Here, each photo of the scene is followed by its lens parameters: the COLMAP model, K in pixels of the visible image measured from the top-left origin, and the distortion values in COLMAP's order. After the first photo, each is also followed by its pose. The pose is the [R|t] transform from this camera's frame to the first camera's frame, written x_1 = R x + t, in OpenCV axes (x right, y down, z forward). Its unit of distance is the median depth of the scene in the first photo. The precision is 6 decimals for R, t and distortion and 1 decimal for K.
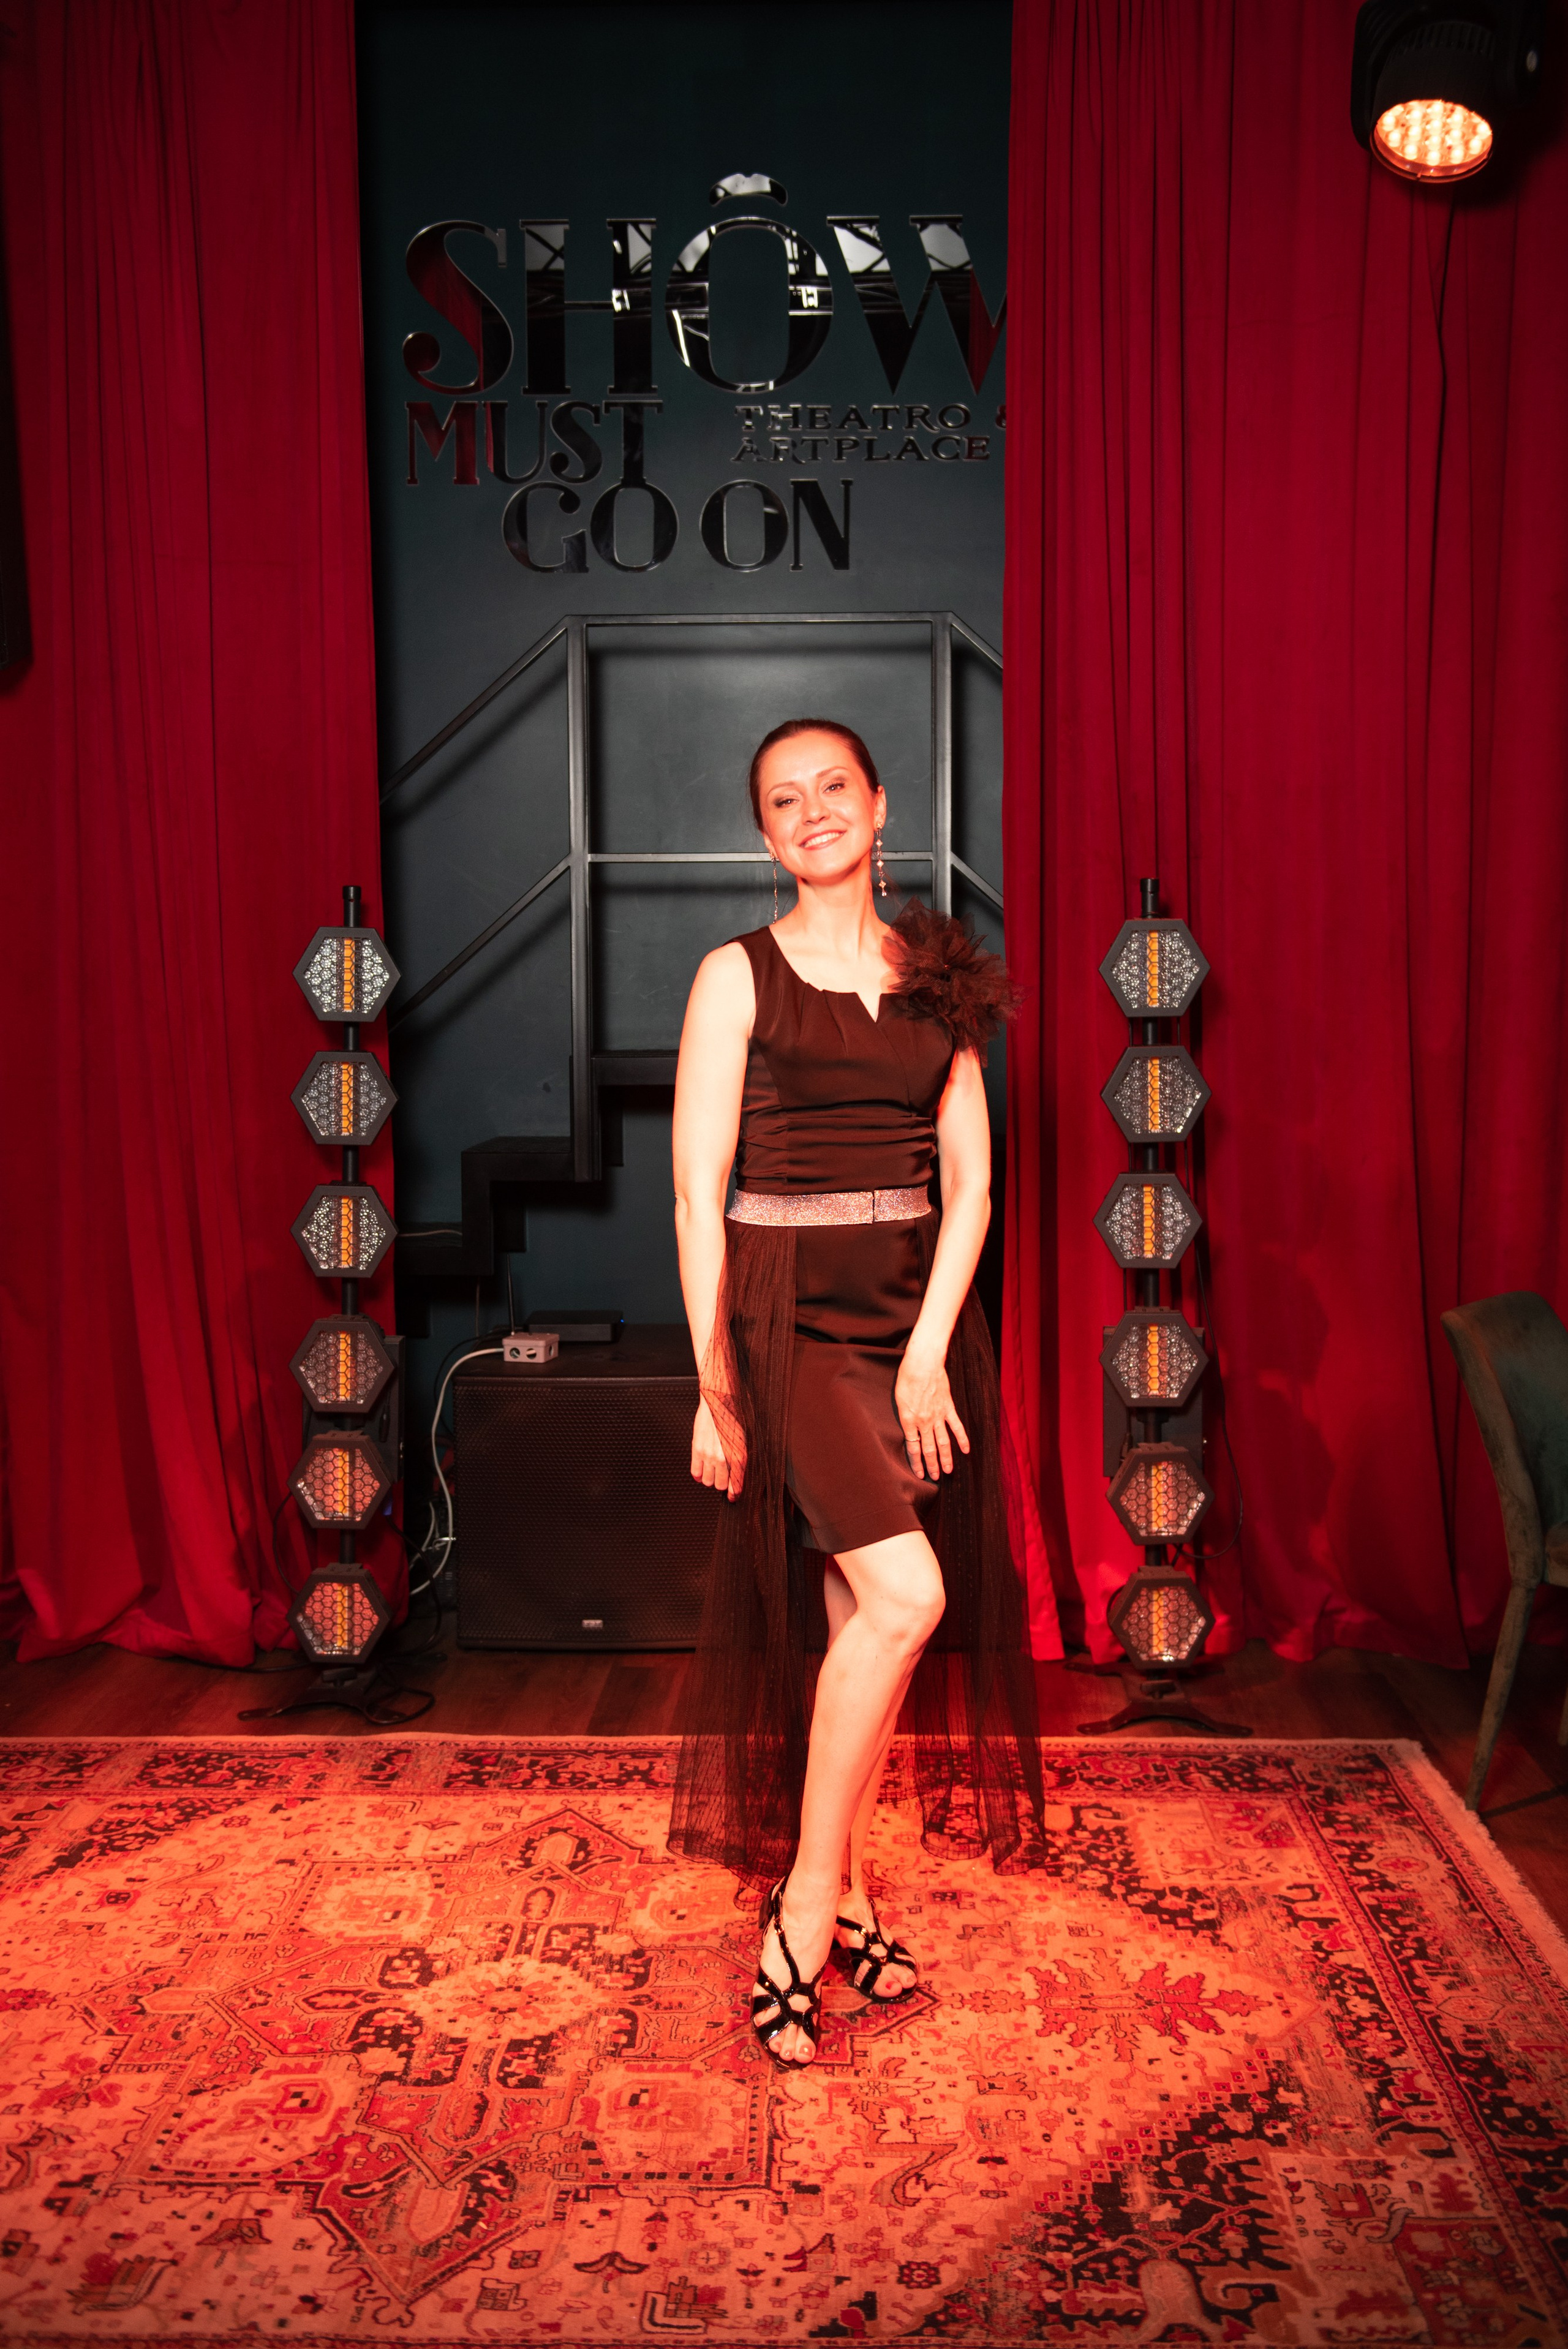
lens RADIAL K [[2182.3, 0, 803.5], [0, 2182.3, 1166.6], [0, 0, 1]] dist [0.024143, 0.000000]
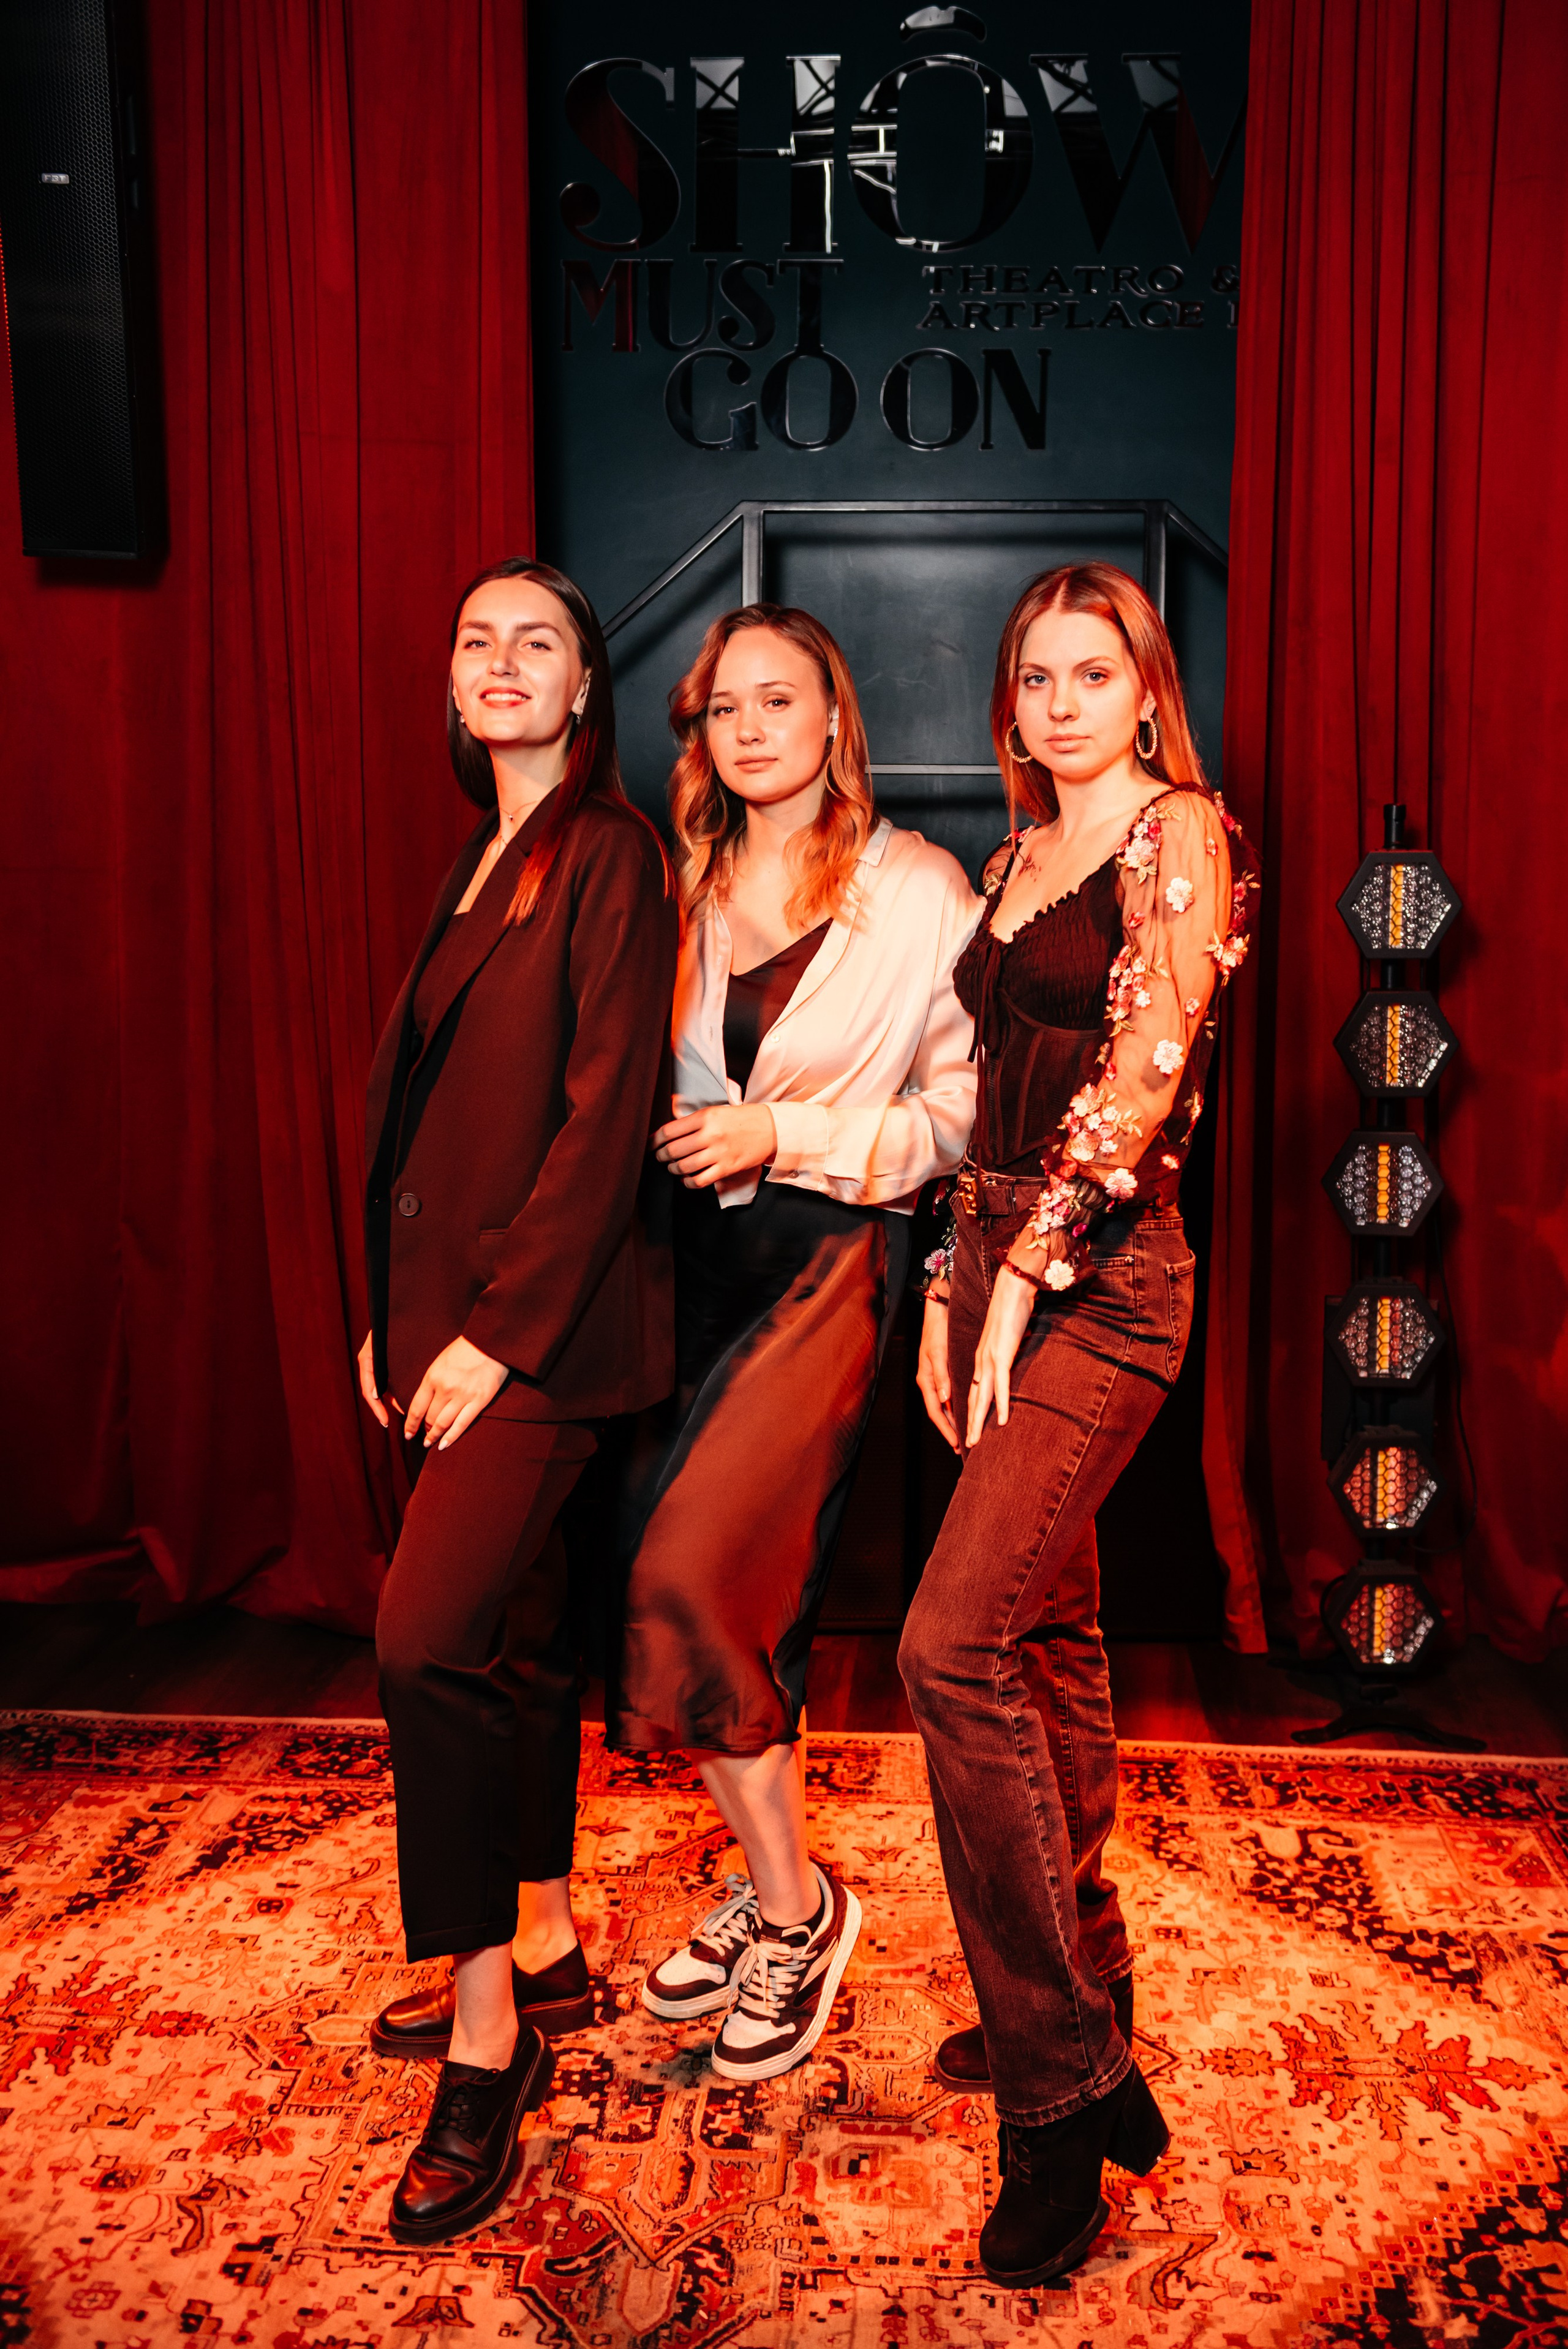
lens RADIAL K [[2246.1, 0, 736.5], [0, 2246.1, 1084.7], [0, 0, 1]] dist [0.023945, 0.000000]
pose [[0.999364, 0.018747, -0.030325, -0.095318], [-0.017767, 0.999322, 0.032257, -0.047571], [0.030909, -0.031698, 0.999019, 0.068517]]
